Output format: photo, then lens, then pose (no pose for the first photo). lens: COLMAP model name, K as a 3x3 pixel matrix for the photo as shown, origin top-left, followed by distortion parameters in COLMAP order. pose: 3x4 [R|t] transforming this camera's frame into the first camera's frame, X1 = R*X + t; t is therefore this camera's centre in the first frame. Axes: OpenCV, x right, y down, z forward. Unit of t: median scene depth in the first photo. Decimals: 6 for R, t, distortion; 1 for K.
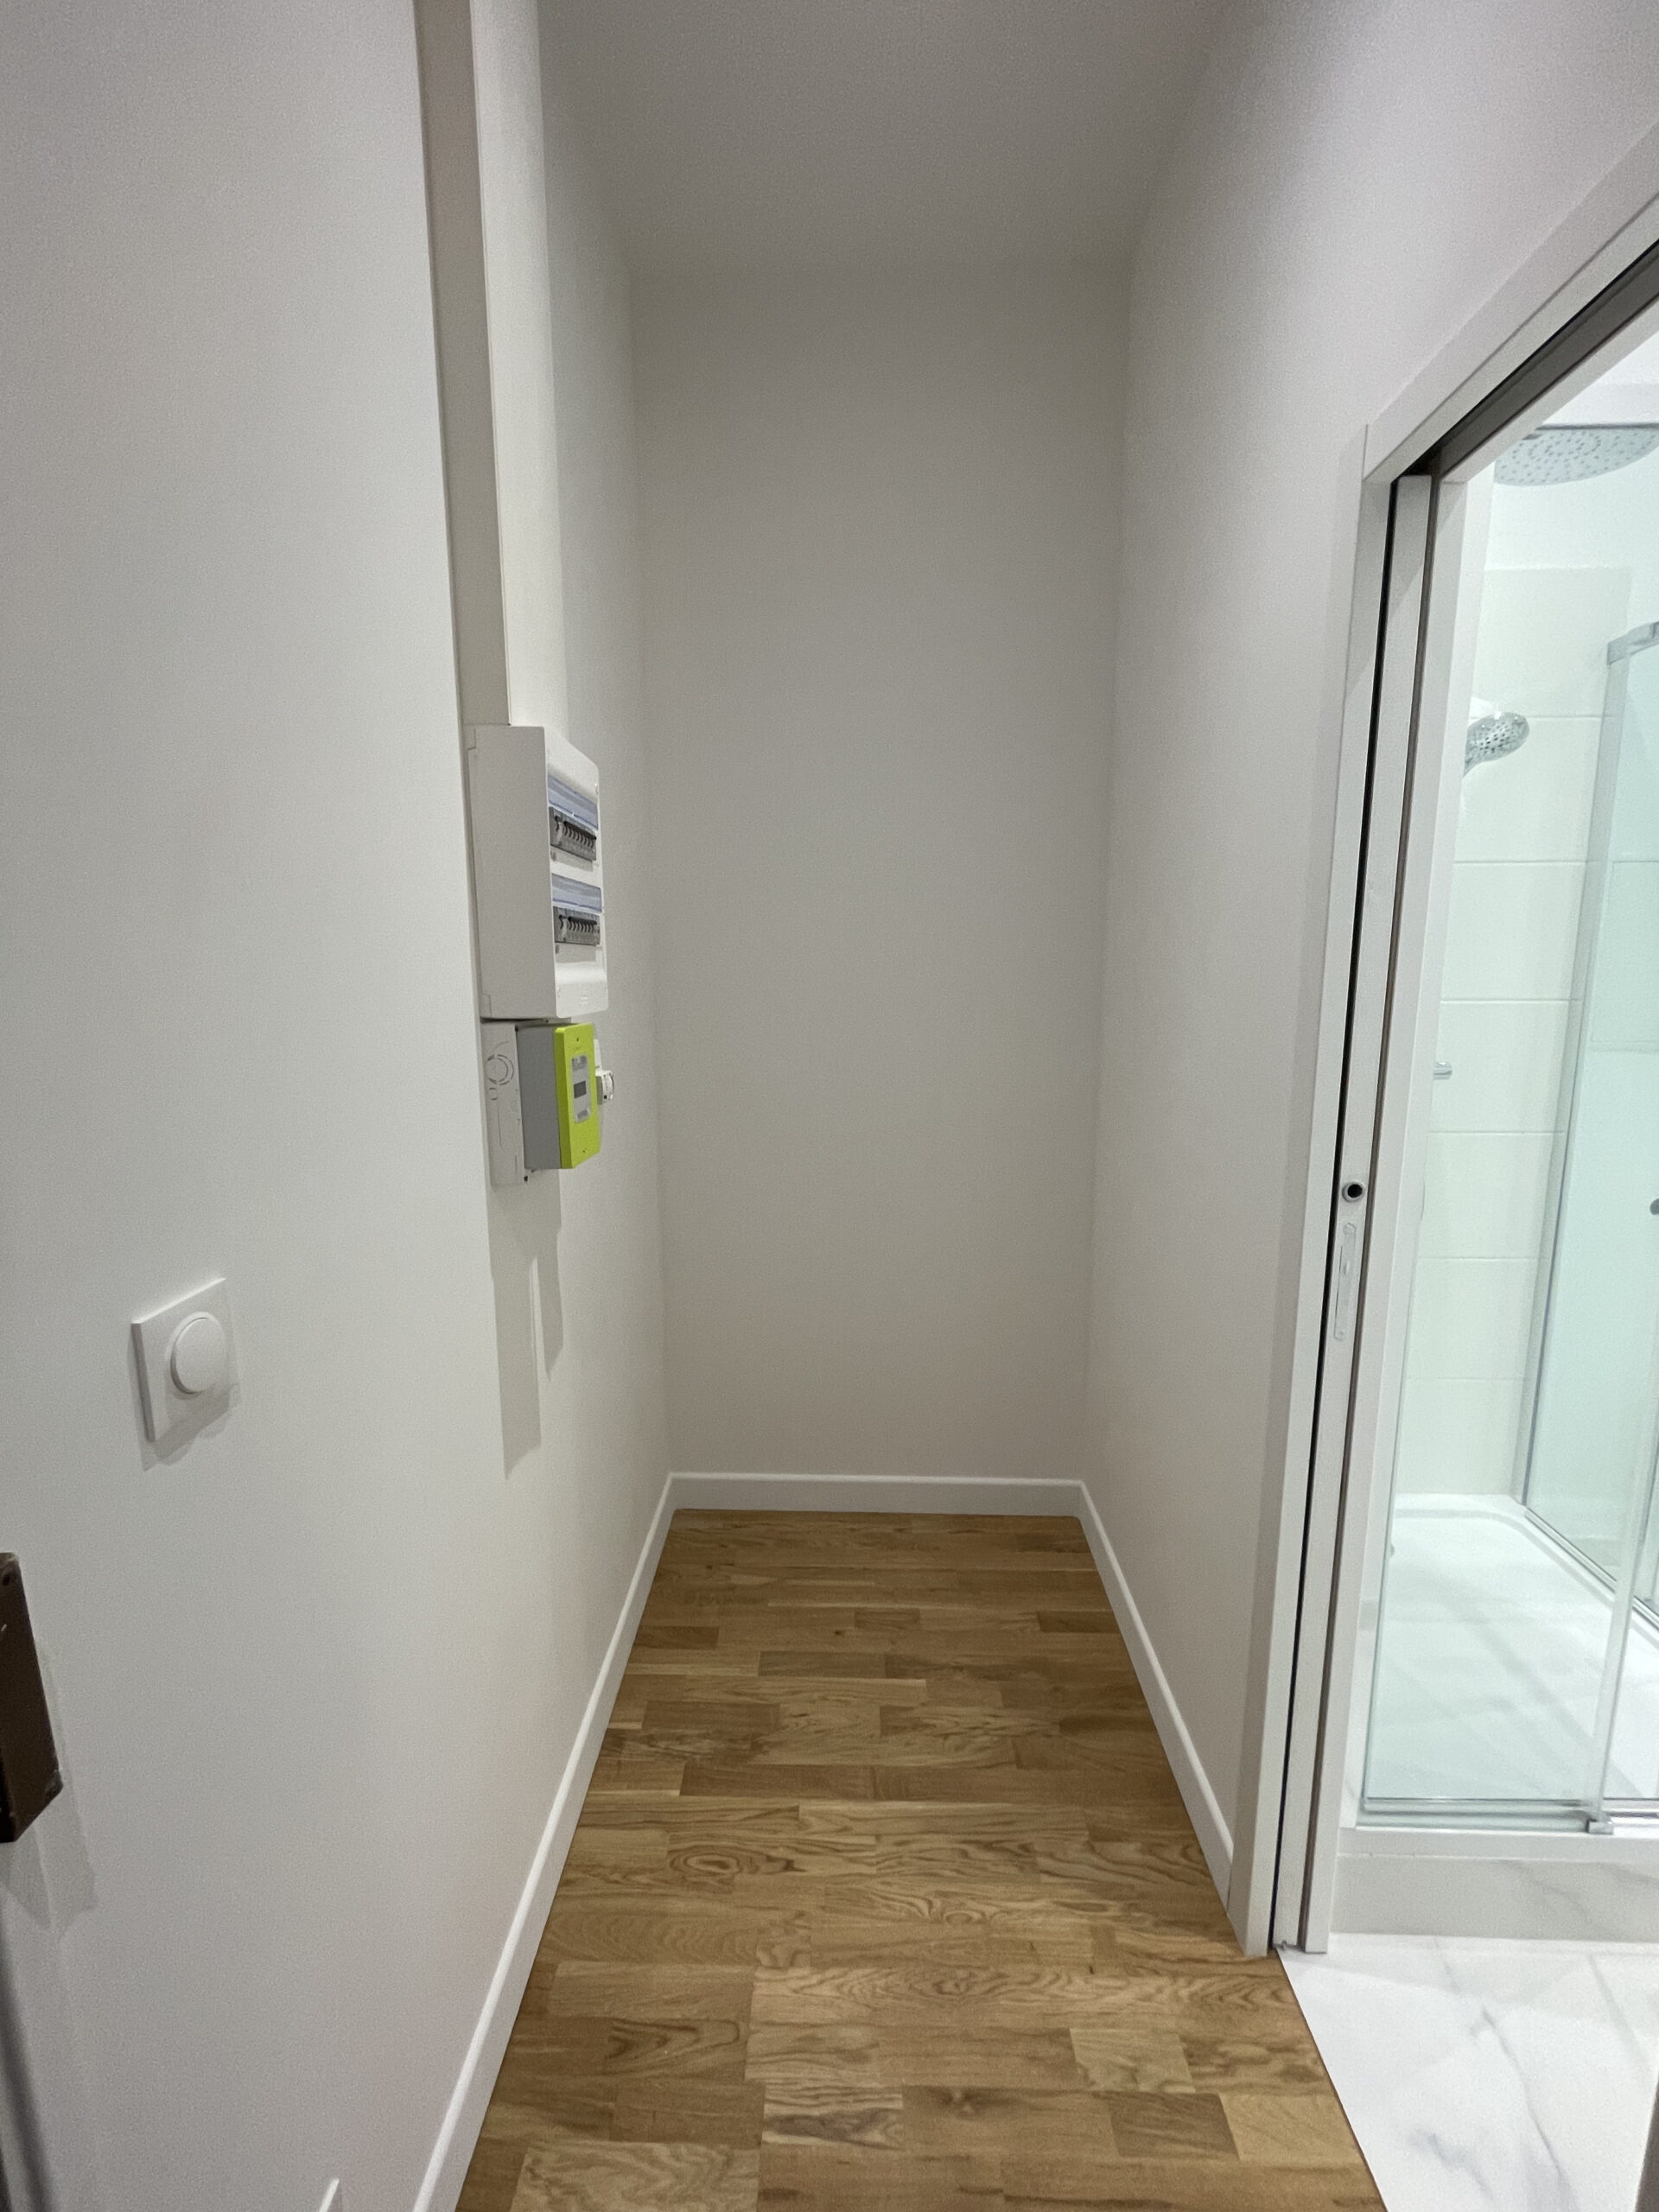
lens RADIAL K [[902.4, 0, 842.2], [0, 902.4, 1106.8], [0, 0, 1]] dist [-0.001449, -0.000001]
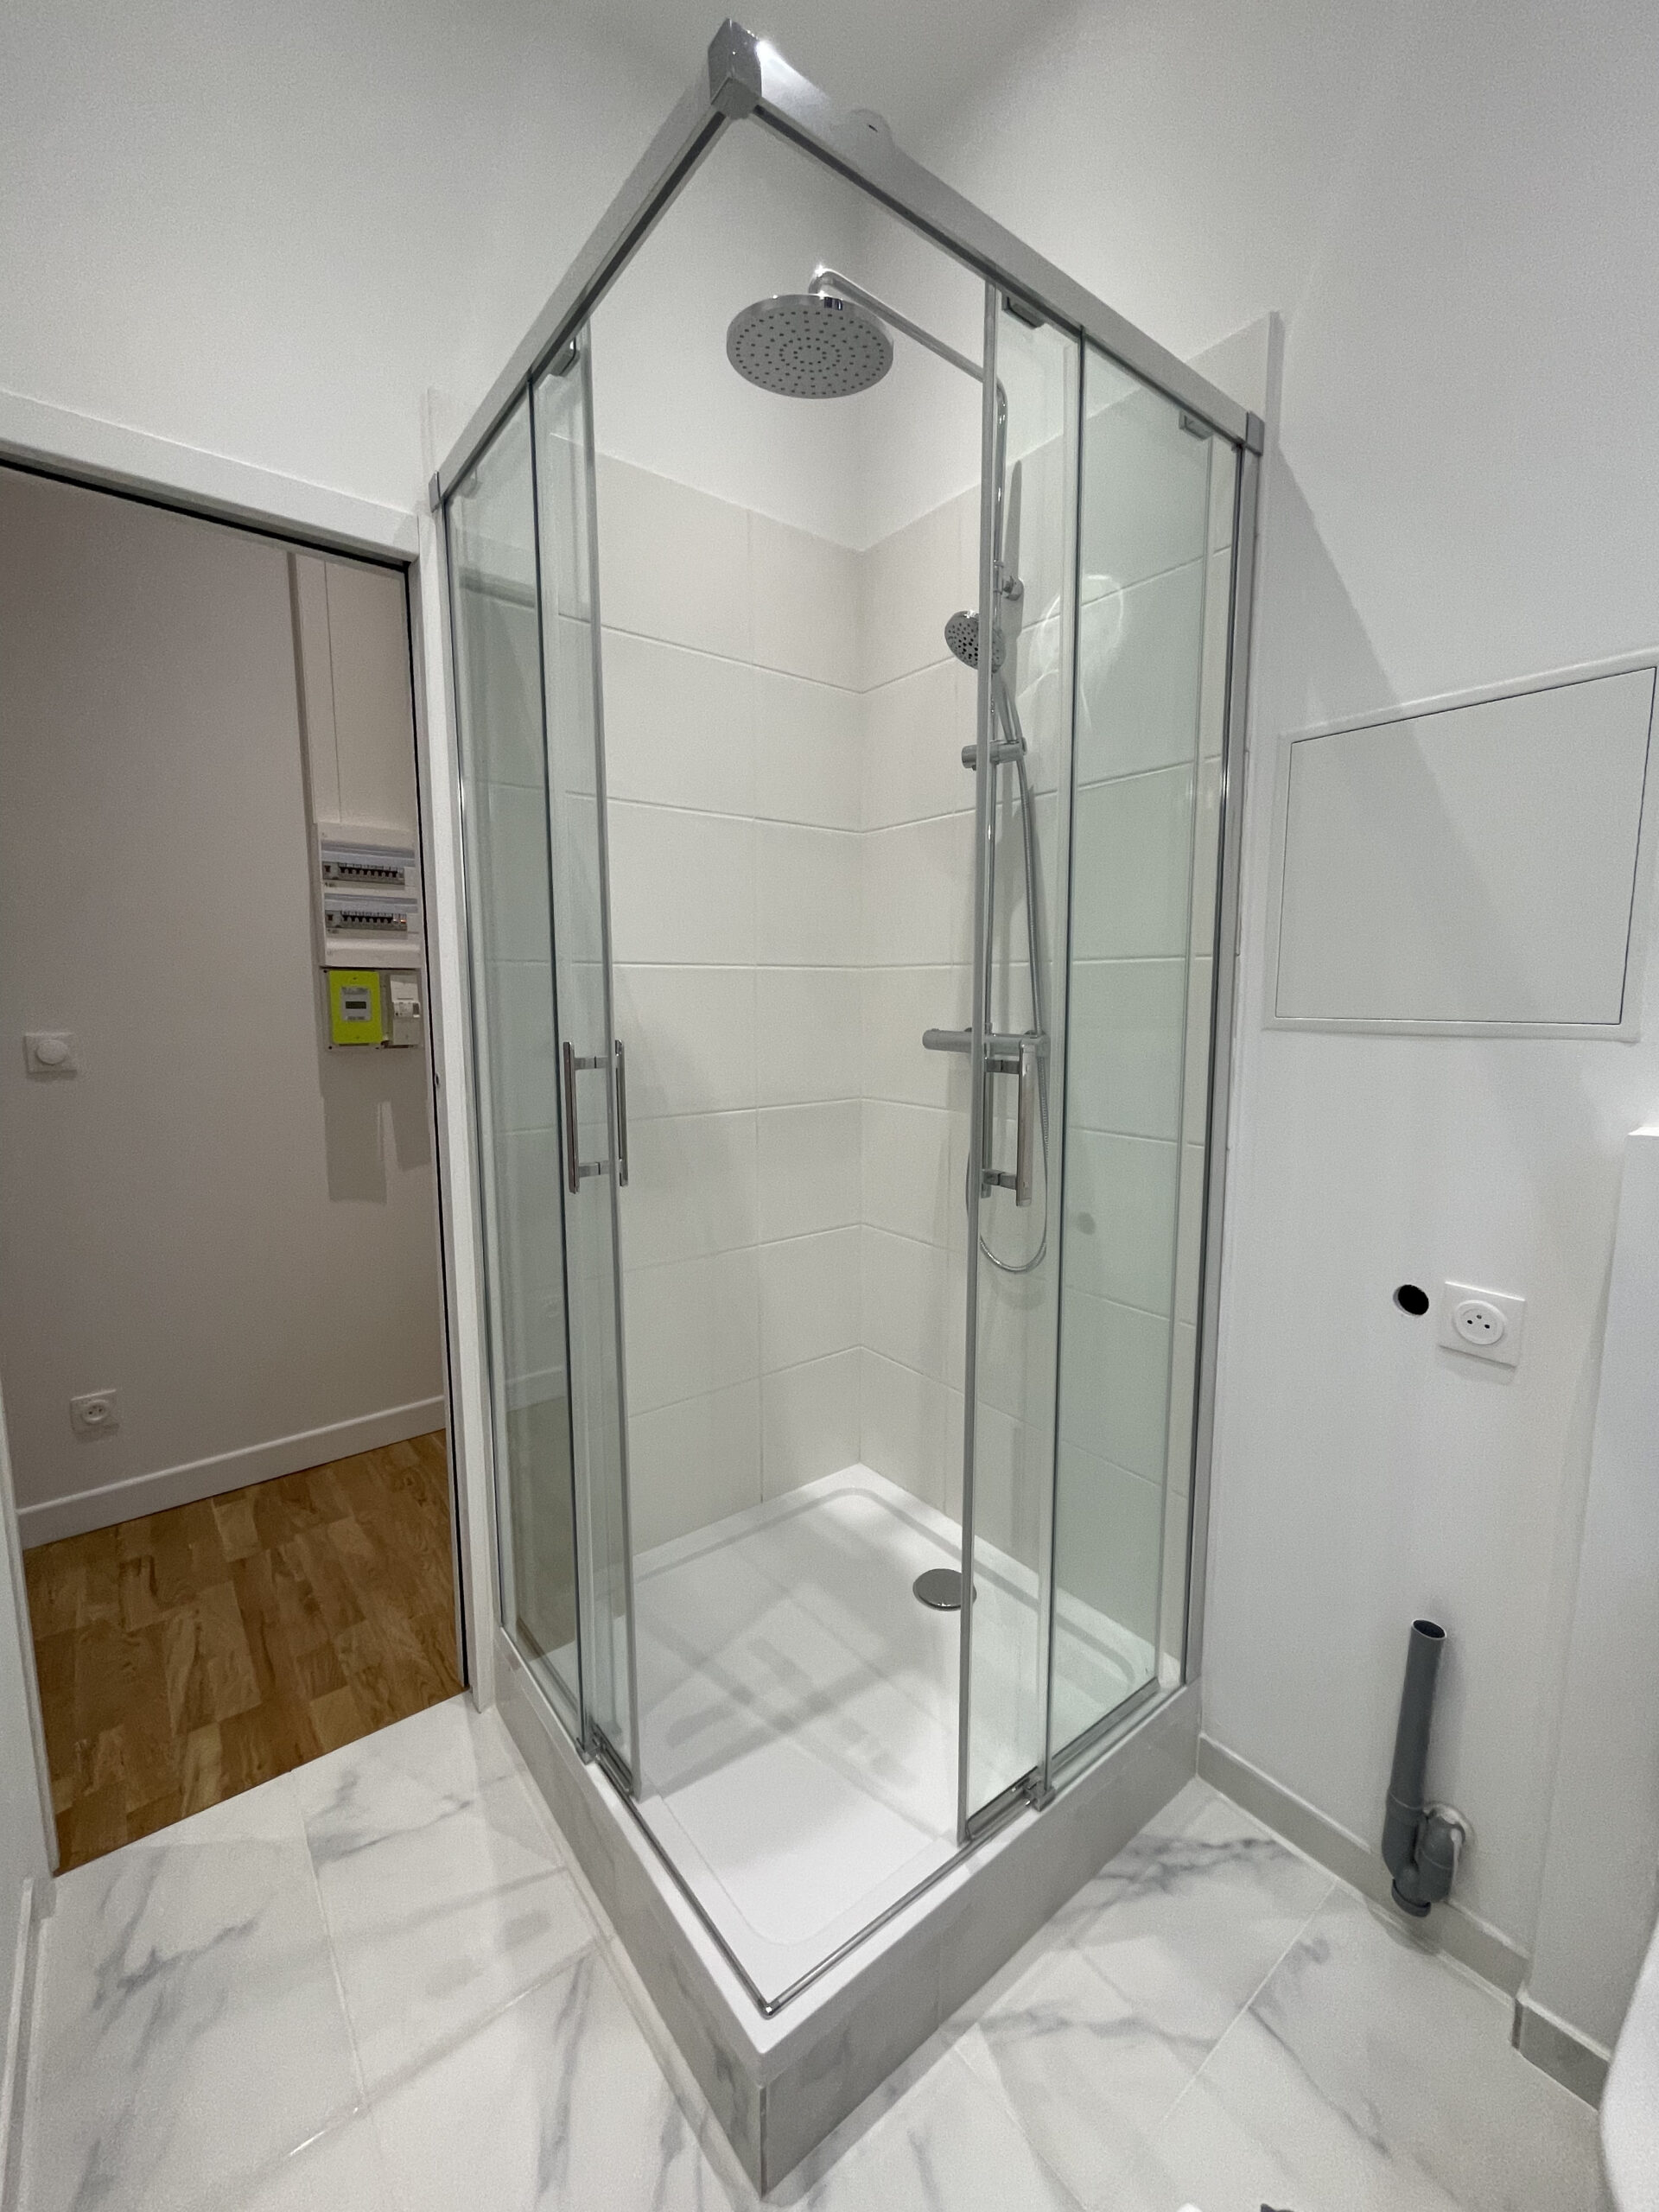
lens RADIAL K [[900.8, 0, 828.0], [0, 900.8, 1097.7], [0, 0, 1]] dist [-0.003304, -0.000104]
pose [[0.647523, 0.085061, -0.757284, 1.912174], [-0.117139, 0.993050, 0.011381, 0.038452], [0.752989, 0.081338, 0.652987, 0.544695]]
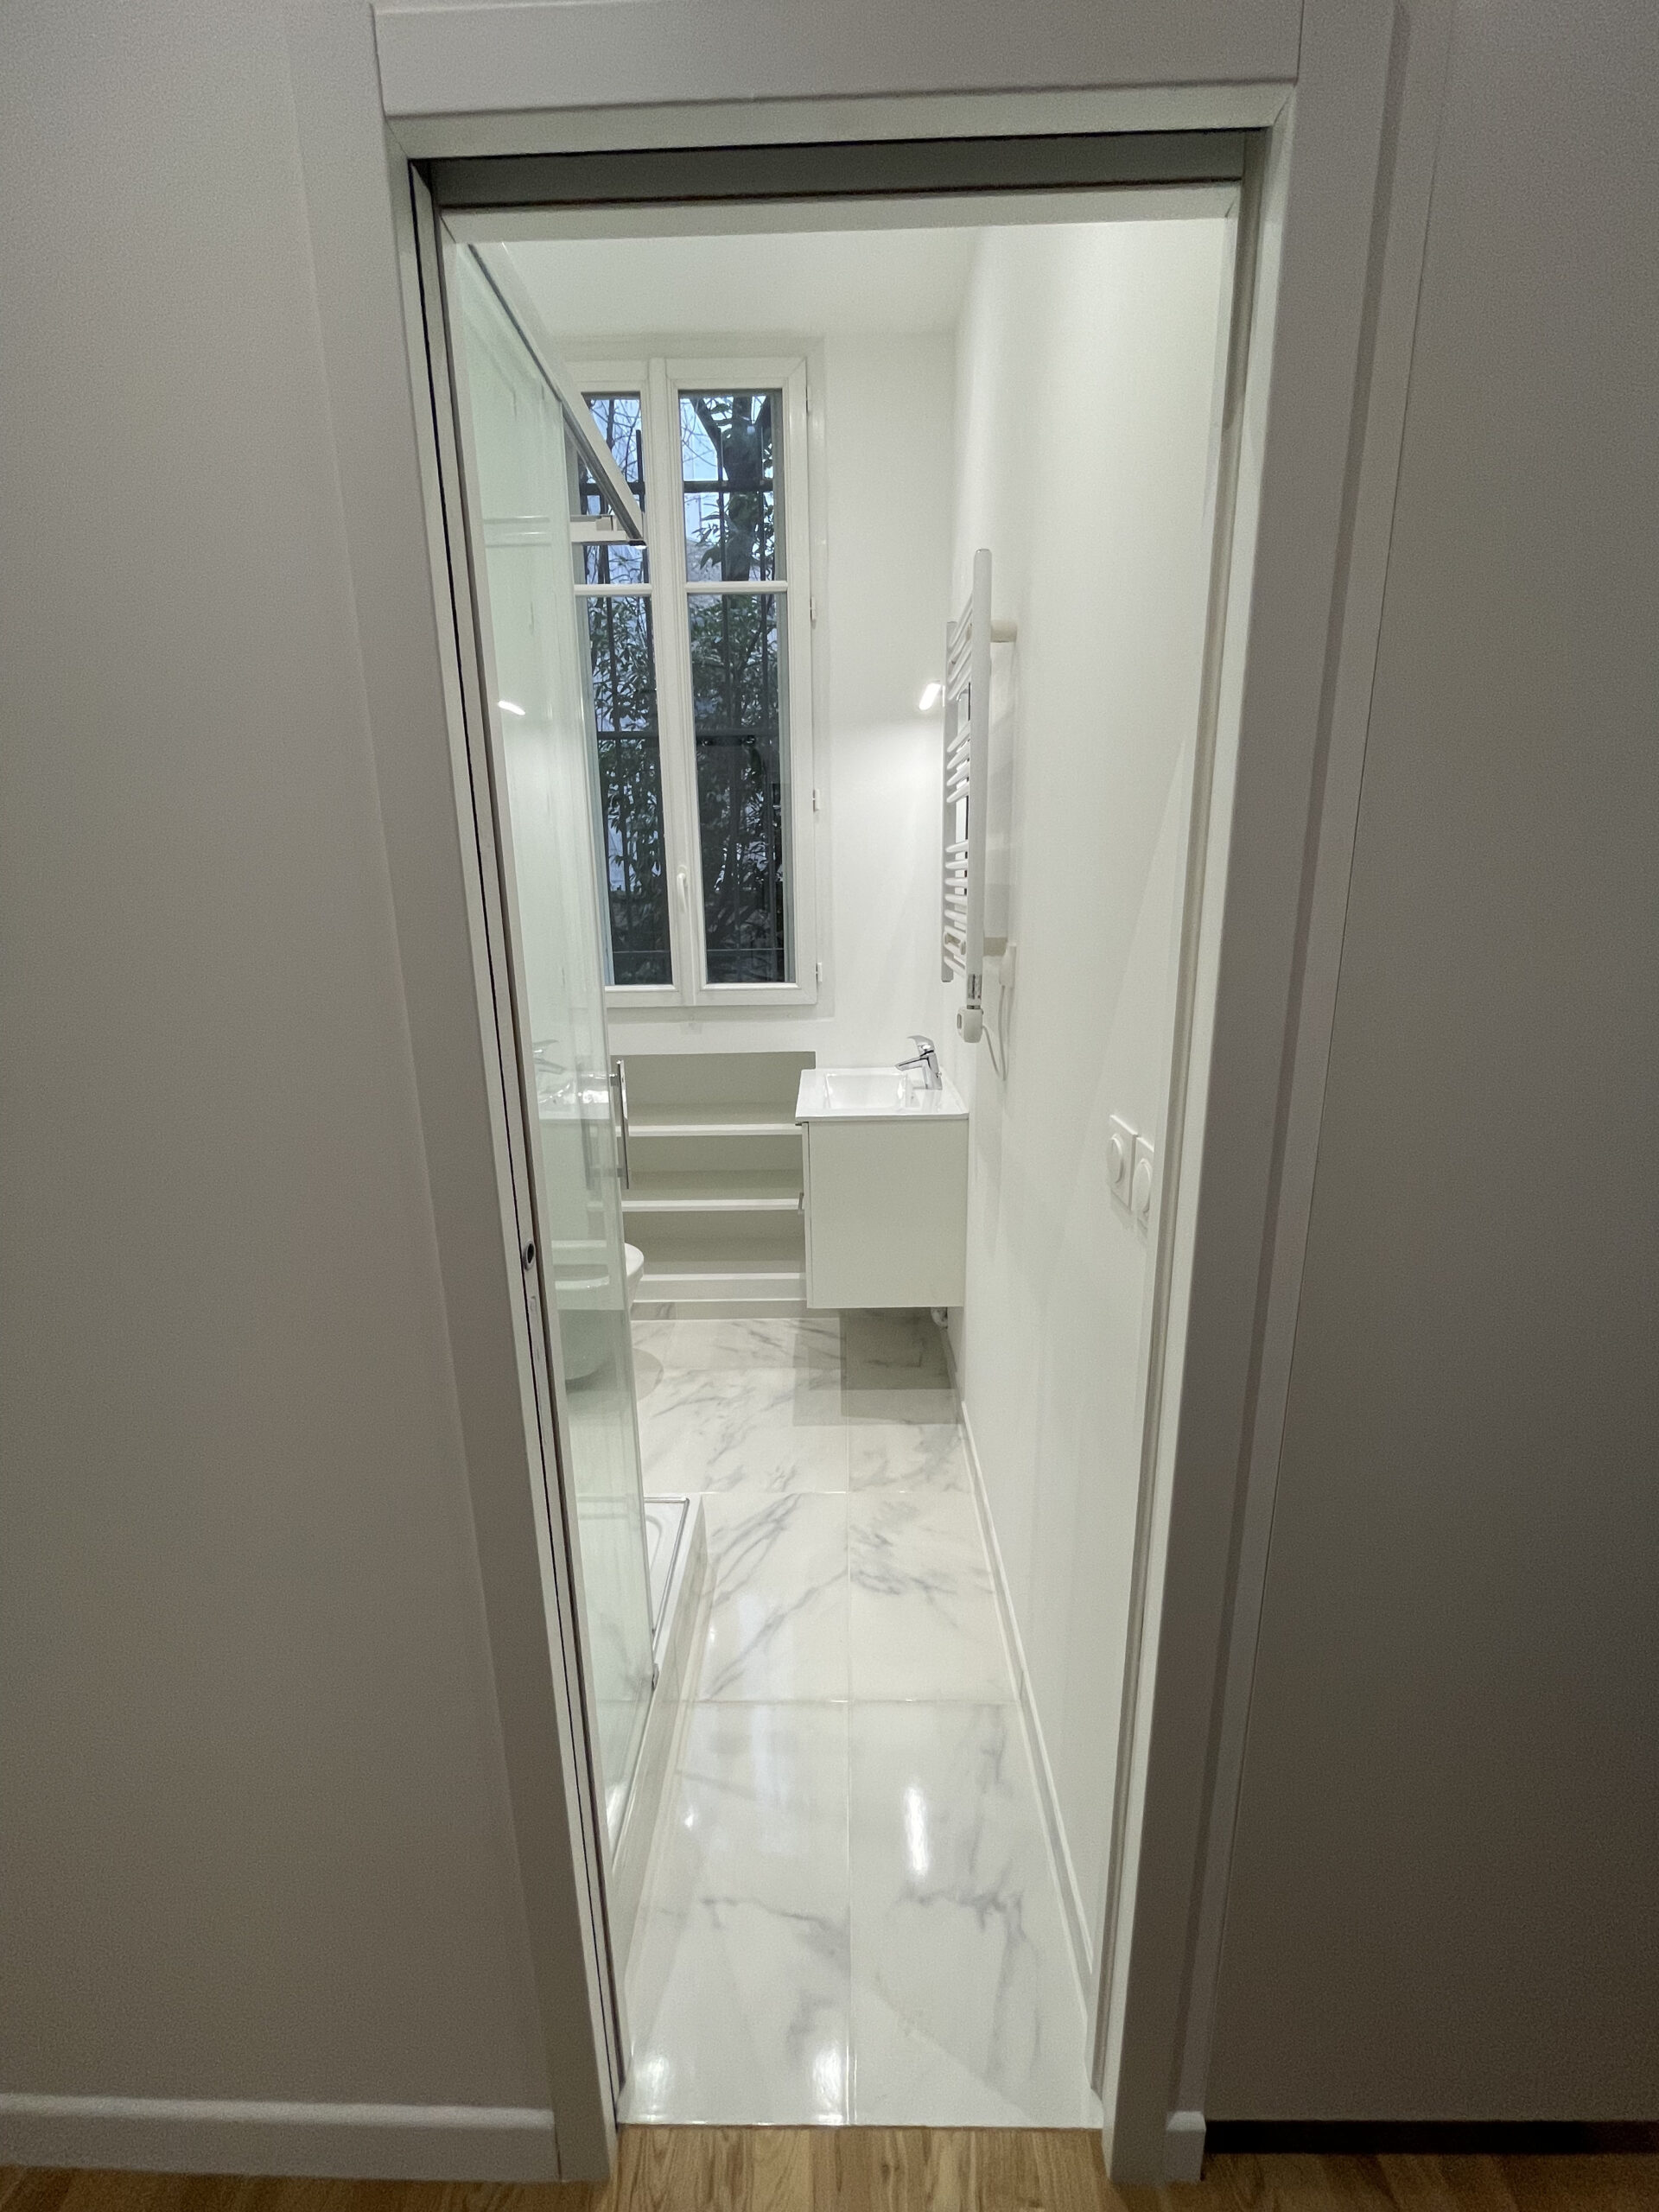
lens RADIAL K [[894.9, 0, 810.4], [0, 894.9, 1096.5], [0, 0, 1]] dist [-0.016011, -0.000328]
pose [[-0.005097, -0.232148, 0.972667, -0.097273], [0.172295, 0.957929, 0.229534, -0.147806], [-0.985032, 0.168755, 0.035115, 0.711726]]
